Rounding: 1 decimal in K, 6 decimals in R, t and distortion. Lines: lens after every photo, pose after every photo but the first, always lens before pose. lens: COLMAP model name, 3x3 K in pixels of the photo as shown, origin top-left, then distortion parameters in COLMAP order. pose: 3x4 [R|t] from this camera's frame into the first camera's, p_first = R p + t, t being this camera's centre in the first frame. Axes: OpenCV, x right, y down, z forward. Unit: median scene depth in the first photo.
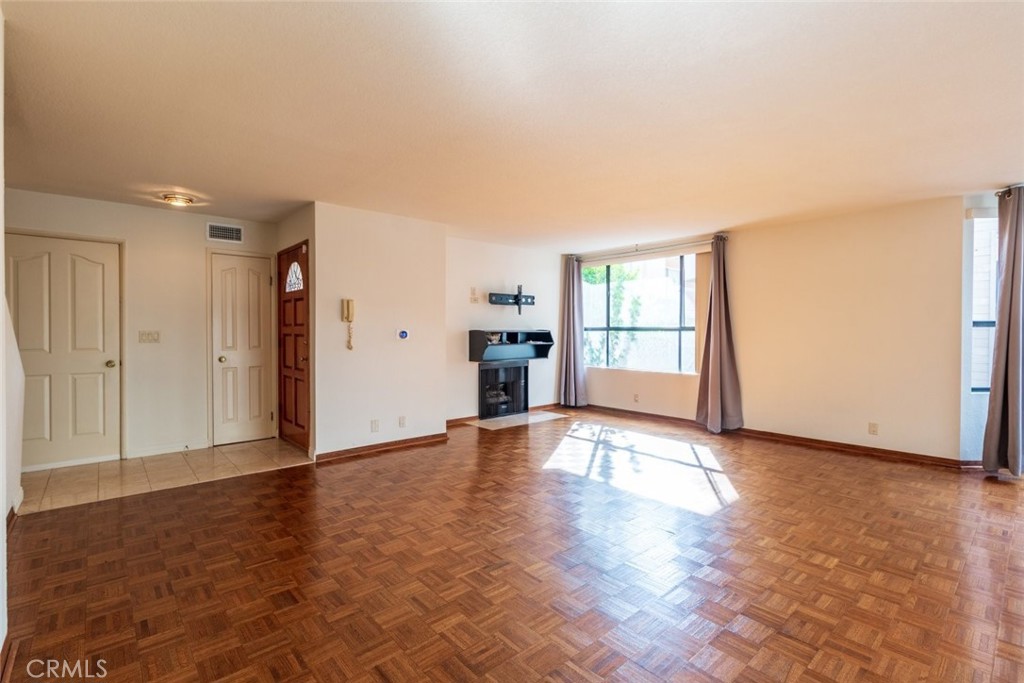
lens RADIAL K [[478.1, 0, 513.8], [0, 478.1, 340.7], [0, 0, 1]] dist [-0.002947, 0.000931]
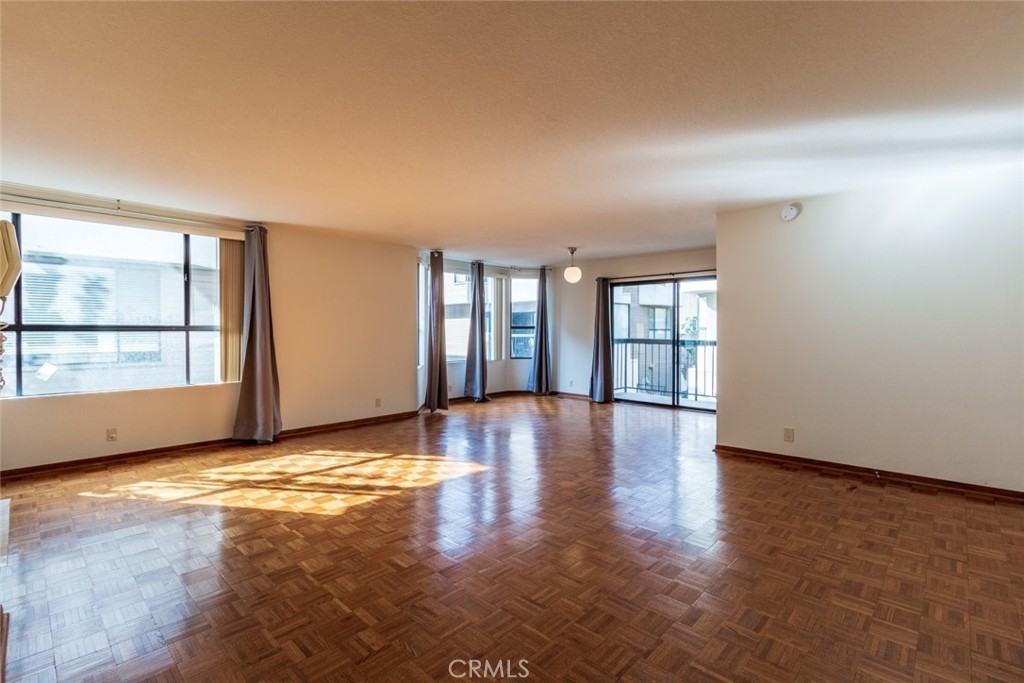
lens RADIAL K [[478.1, 0, 513.8], [0, 478.1, 340.7], [0, 0, 1]] dist [-0.002947, 0.000931]
pose [[-0.103086, -0.017555, 0.994518, -0.475413], [0.023844, 0.999513, 0.020114, -0.008072], [-0.994387, 0.025787, -0.102617, 0.552930]]
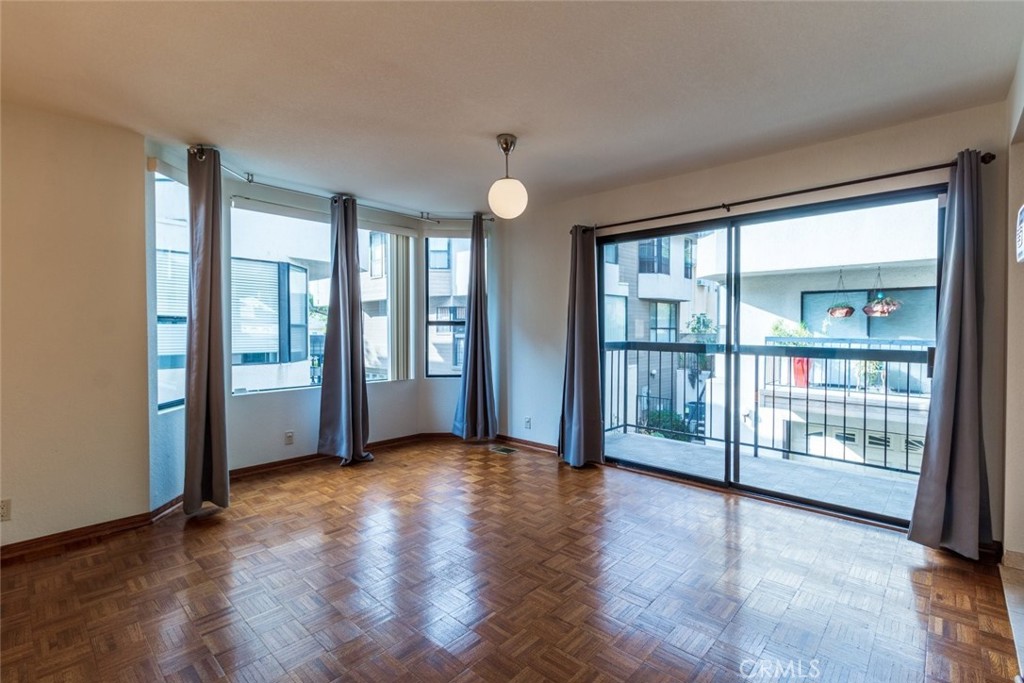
lens RADIAL K [[478.1, 0, 513.8], [0, 478.1, 340.7], [0, 0, 1]] dist [-0.002947, 0.000931]
pose [[-0.113090, -0.017166, 0.993436, 0.115838], [0.026125, 0.999454, 0.020244, -0.001906], [-0.993241, 0.028243, -0.112580, 0.356839]]
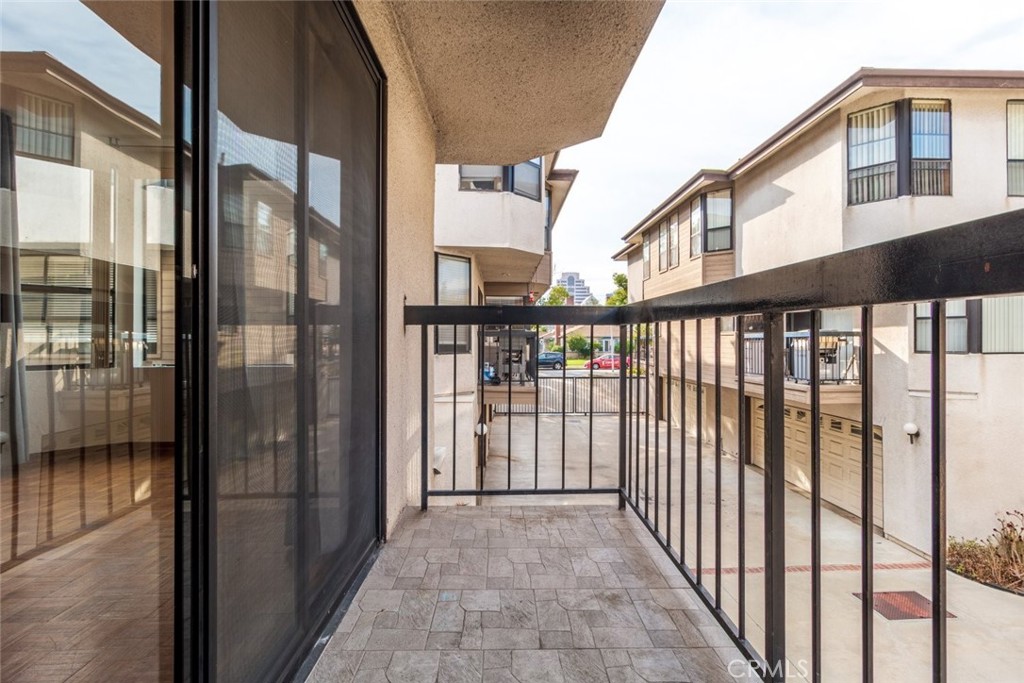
lens RADIAL K [[478.1, 0, 513.8], [0, 478.1, 340.7], [0, 0, 1]] dist [-0.002947, 0.000931]
pose [[0.639725, 0.008944, 0.768552, 0.600396], [0.009405, 0.999766, -0.019463, 0.064375], [-0.768547, 0.019679, 0.639491, -0.157268]]
